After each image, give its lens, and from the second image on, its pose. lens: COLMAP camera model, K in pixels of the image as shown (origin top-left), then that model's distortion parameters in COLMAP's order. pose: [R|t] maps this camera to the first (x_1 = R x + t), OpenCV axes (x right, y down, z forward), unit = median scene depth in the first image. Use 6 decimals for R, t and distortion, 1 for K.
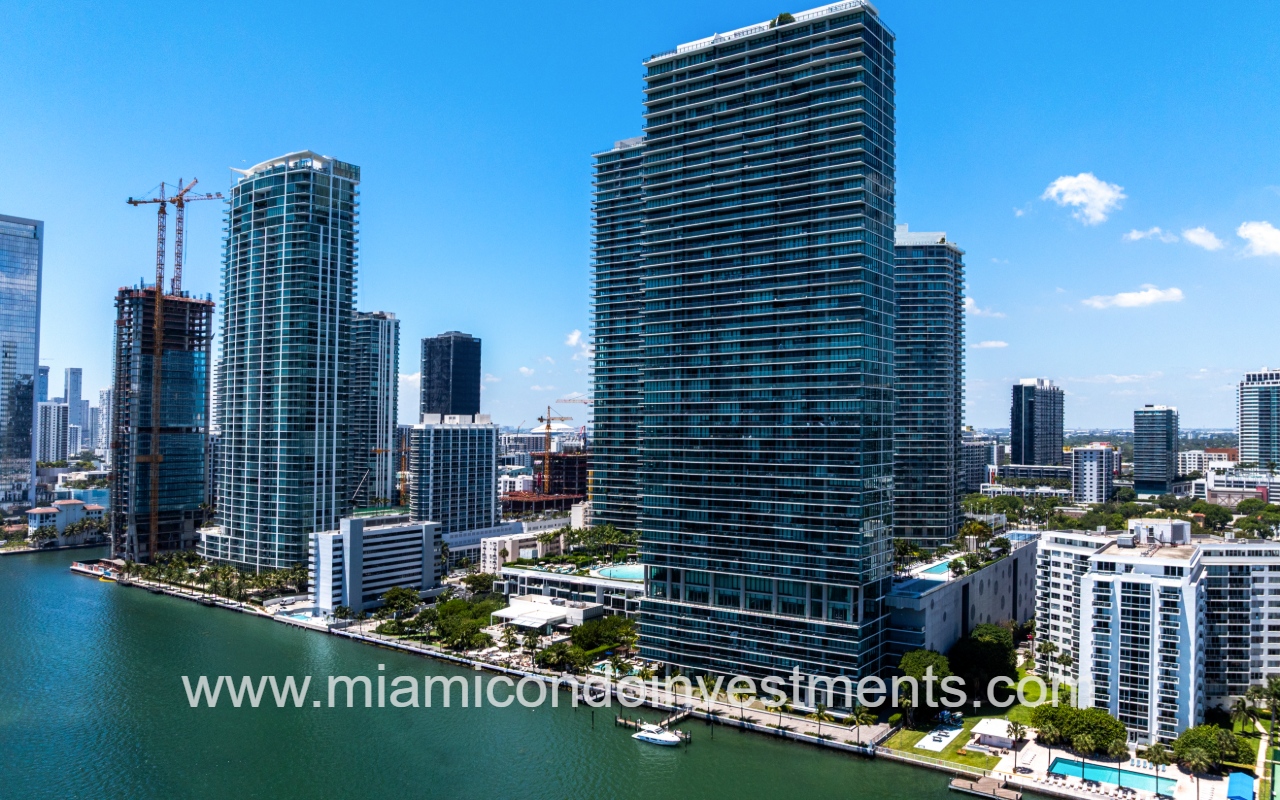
lens RADIAL K [[939.3, 0, 672.3], [0, 939.3, 422.9], [0, 0, 1]] dist [-0.032534, -0.017018]
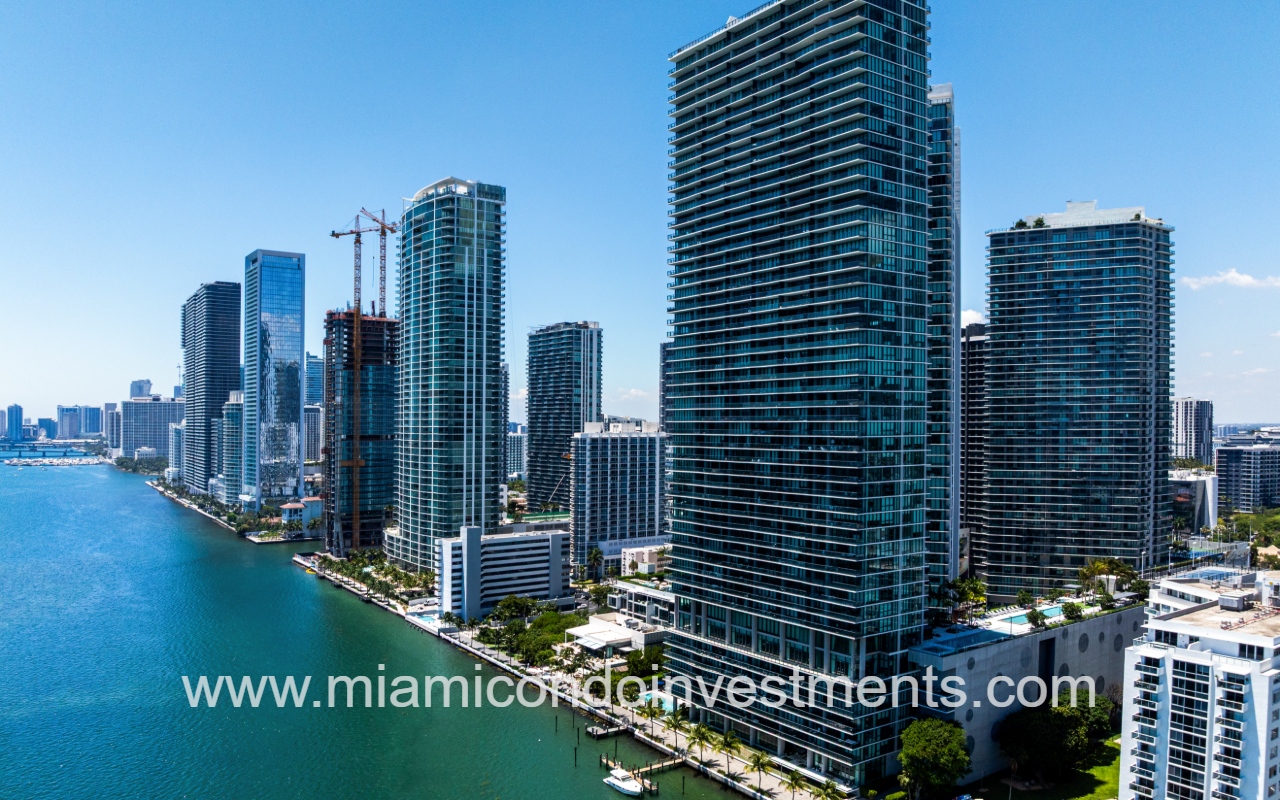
lens RADIAL K [[939.3, 0, 666.0], [0, 939.3, 421.3], [0, 0, 1]] dist [-0.032534, -0.017018]
pose [[0.942195, -0.001597, -0.335061, 0.190203], [0.002788, 0.999991, 0.003075, -0.016572], [0.335053, -0.003831, 0.942192, 0.077909]]
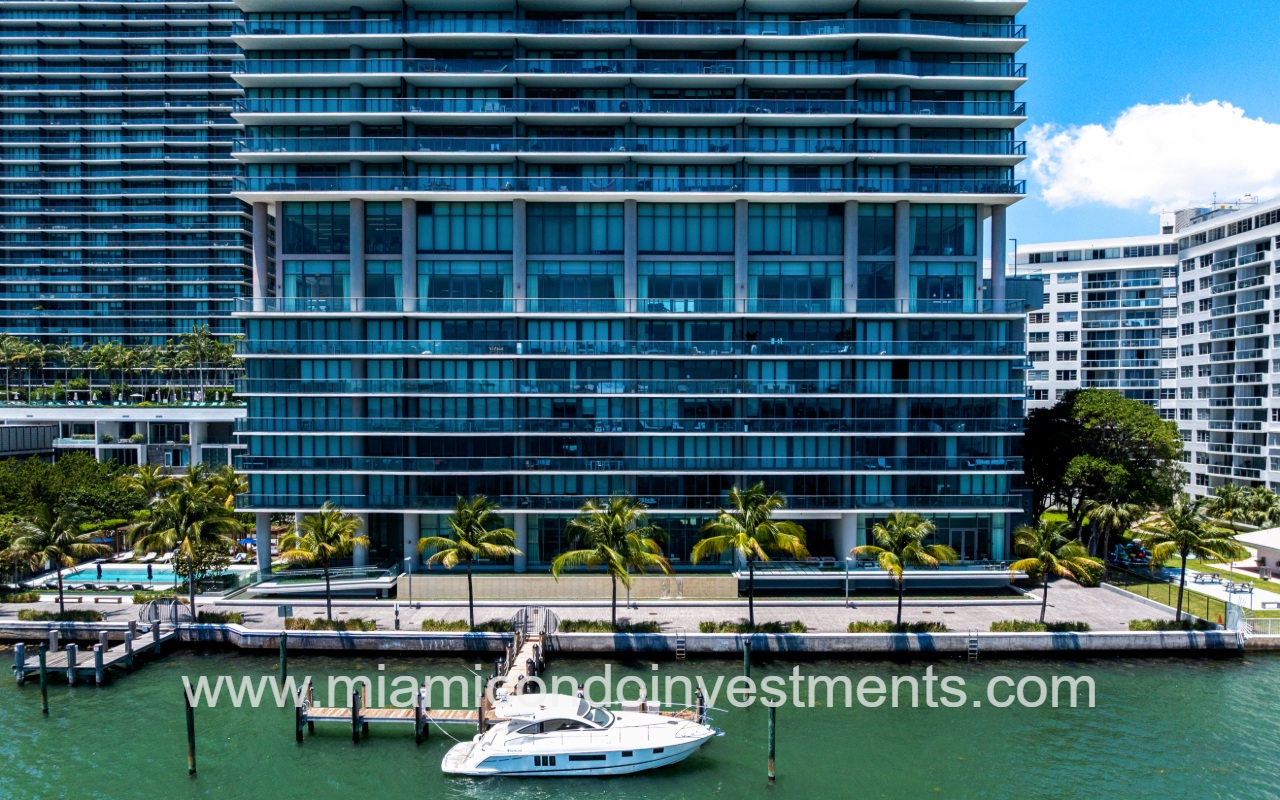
lens RADIAL K [[939.3, 0, 654.2], [0, 939.3, 424.8], [0, 0, 1]] dist [-0.032534, -0.017018]
pose [[0.821802, -0.016098, 0.569546, -0.064175], [0.010290, 0.999857, 0.013412, 0.149196], [-0.569680, -0.005161, 0.821850, 0.465382]]
